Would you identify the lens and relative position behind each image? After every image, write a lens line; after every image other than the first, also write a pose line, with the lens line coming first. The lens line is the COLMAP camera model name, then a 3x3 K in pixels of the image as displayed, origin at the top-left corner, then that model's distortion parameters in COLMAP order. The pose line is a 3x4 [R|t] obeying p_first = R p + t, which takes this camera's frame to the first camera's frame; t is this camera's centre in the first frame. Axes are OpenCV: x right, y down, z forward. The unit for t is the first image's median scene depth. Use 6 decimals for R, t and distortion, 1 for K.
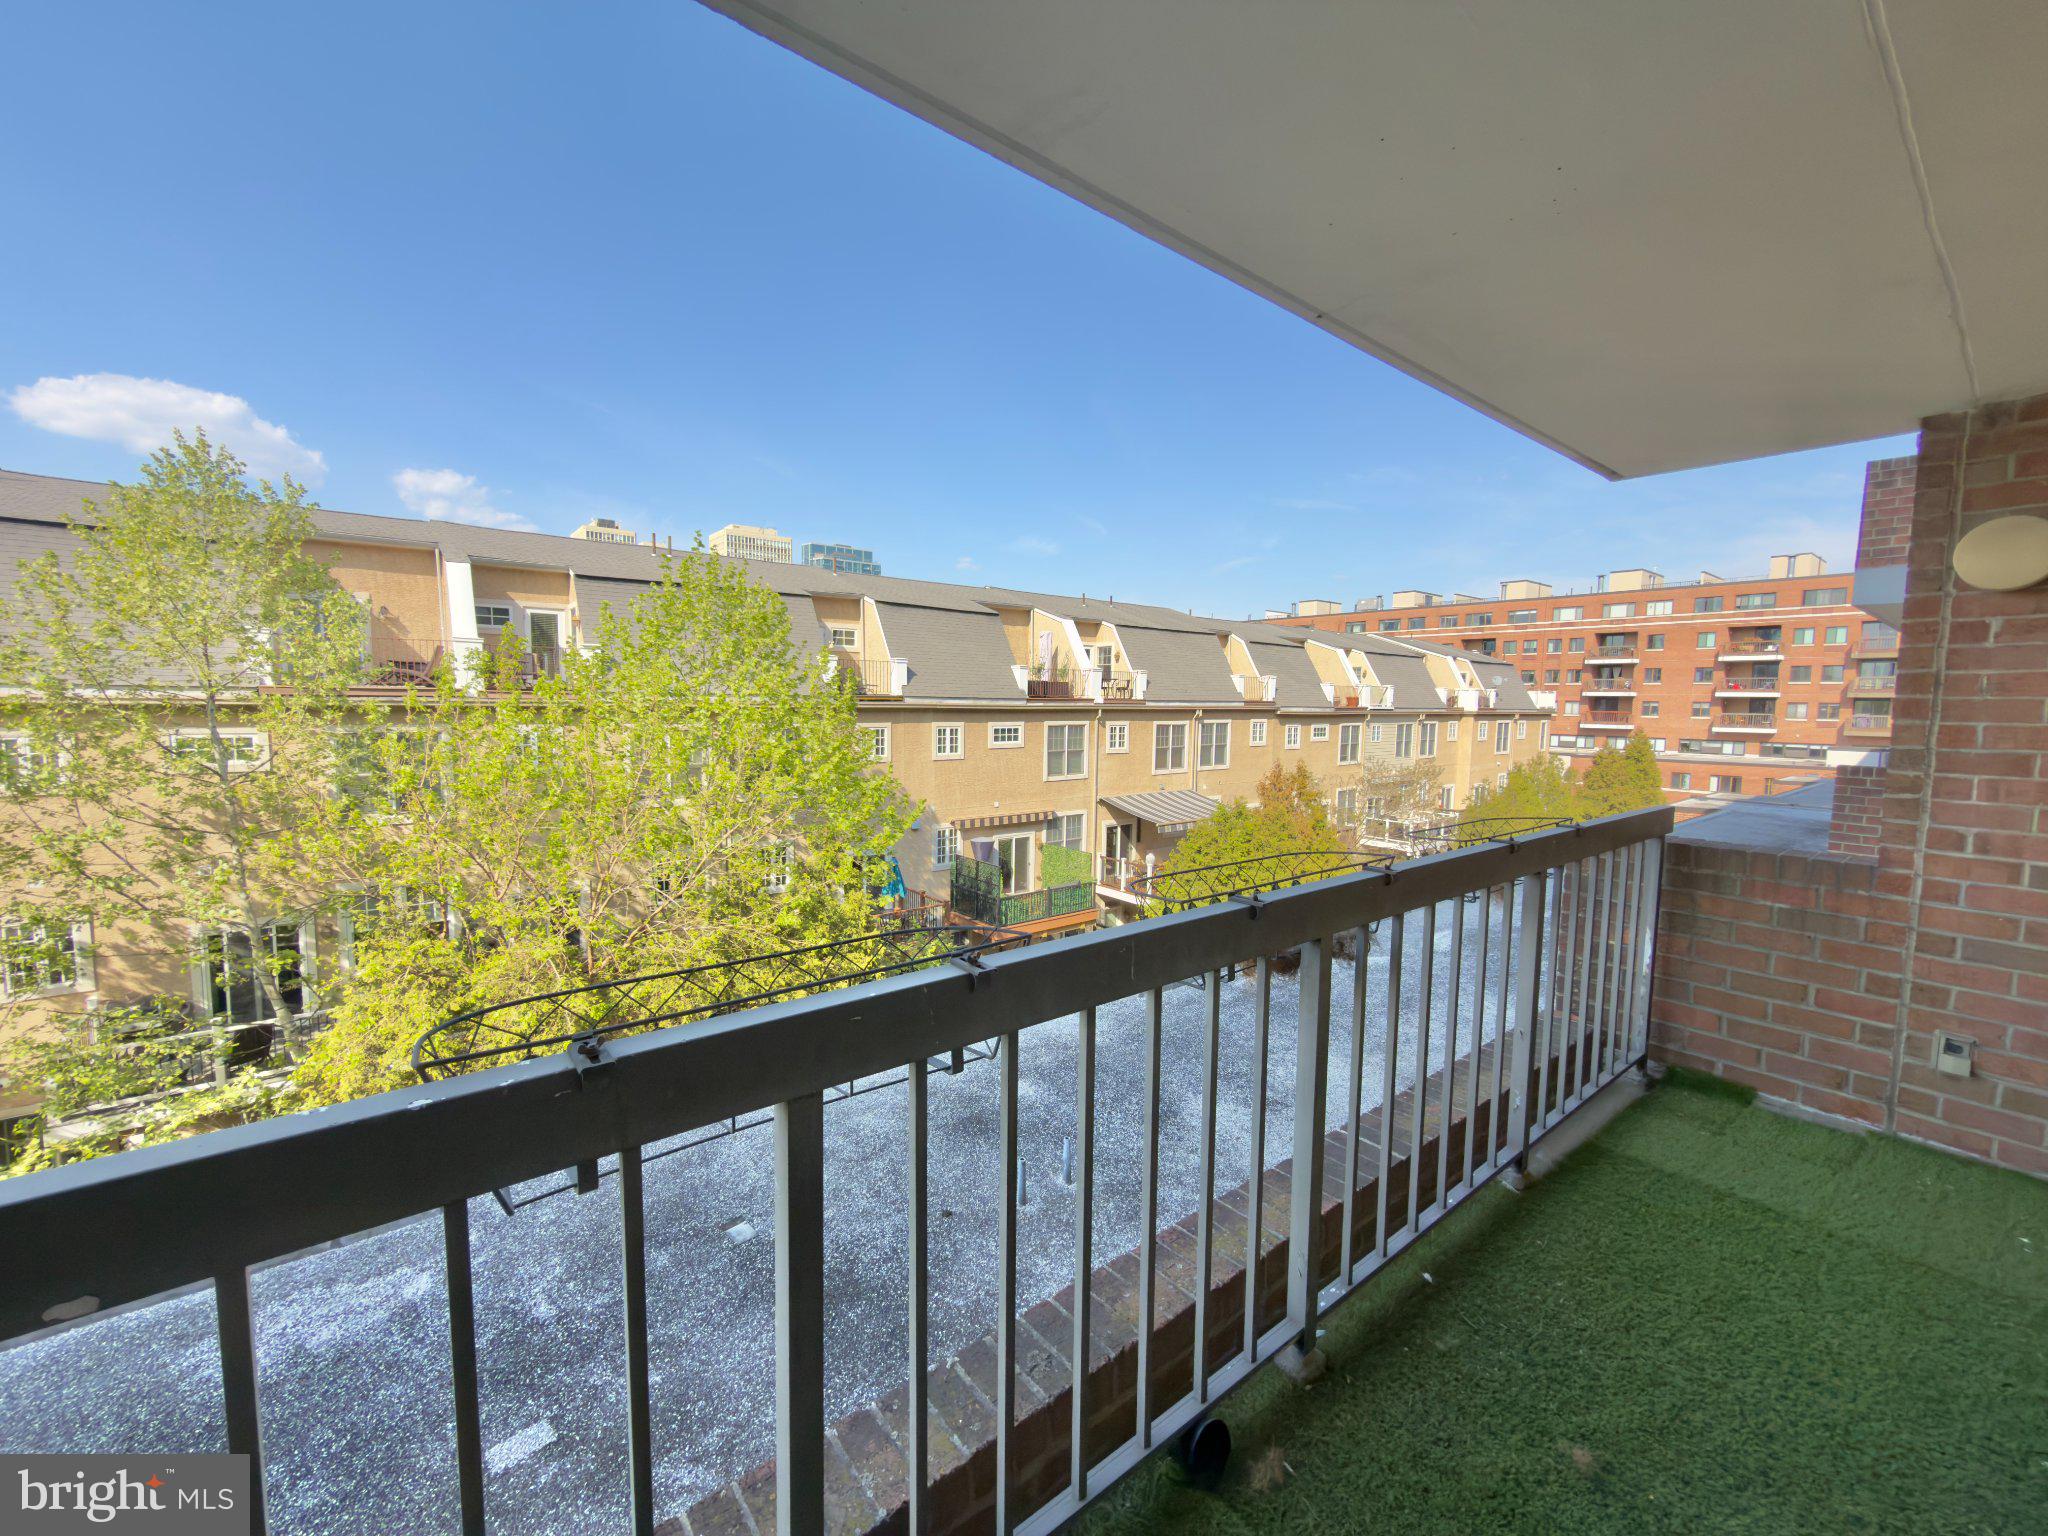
lens RADIAL K [[848.8, 0, 1014.2], [0, 848.8, 773.0], [0, 0, 1]] dist [-0.000830, 0.000224]
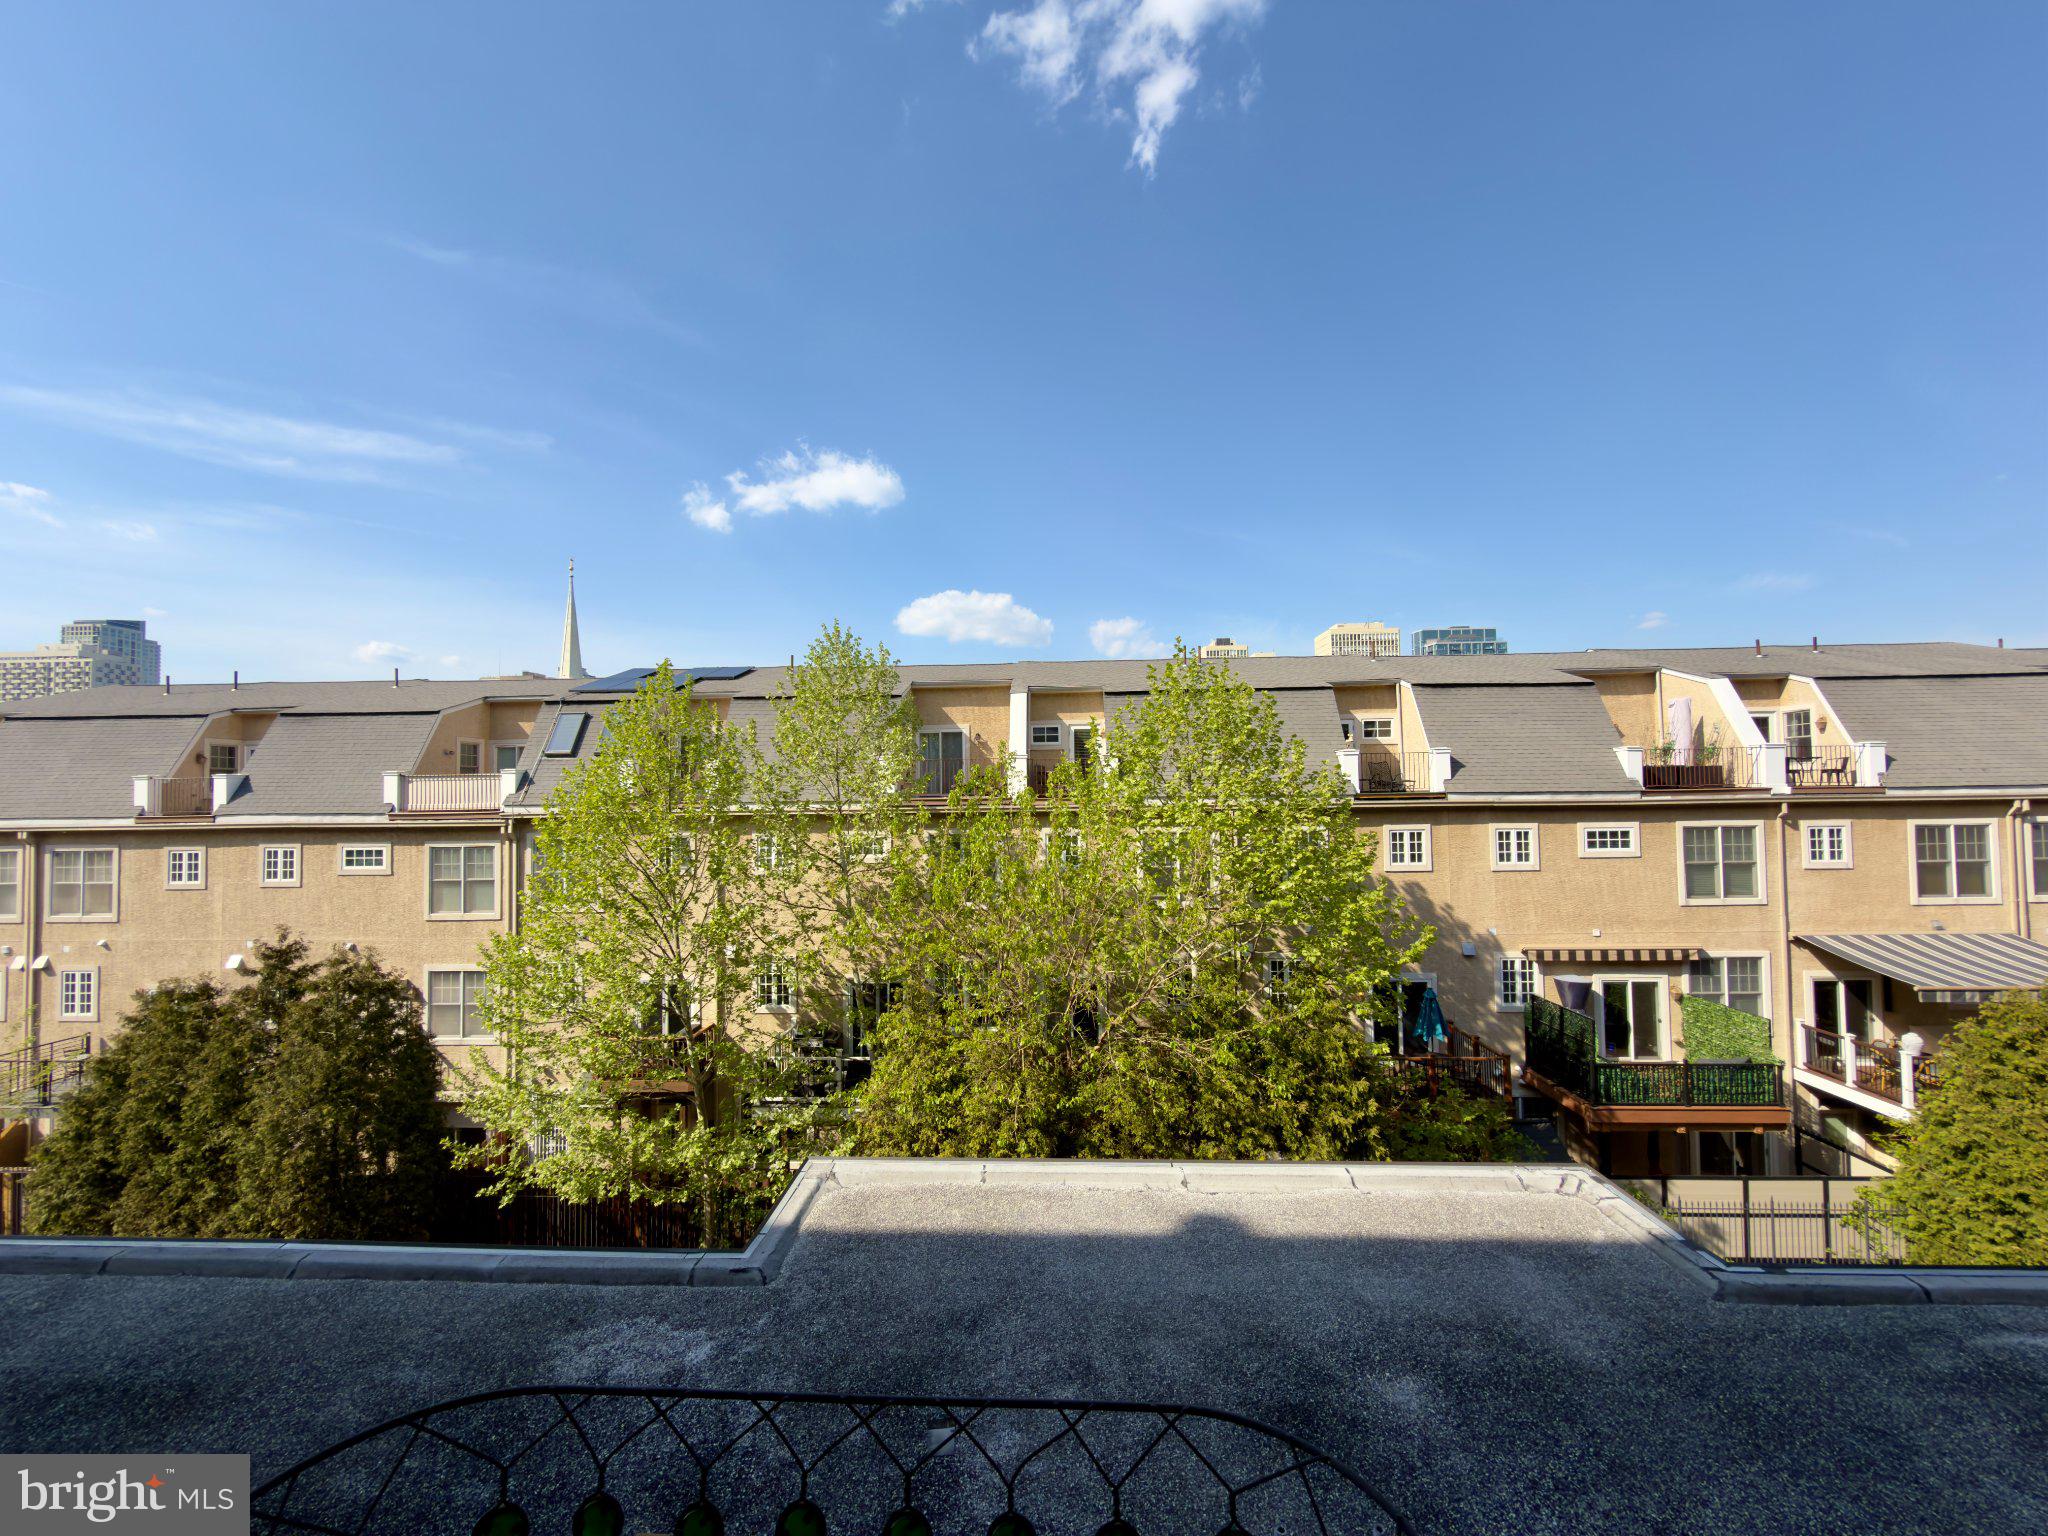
lens RADIAL K [[848.8, 0, 1023.8], [0, 848.8, 765.4], [0, 0, 1]] dist [-0.000830, 0.000224]
pose [[0.743089, -0.050331, -0.667297, 0.106878], [-0.034627, 0.992940, -0.113452, -0.006967], [0.668296, 0.107412, 0.736100, 0.092161]]
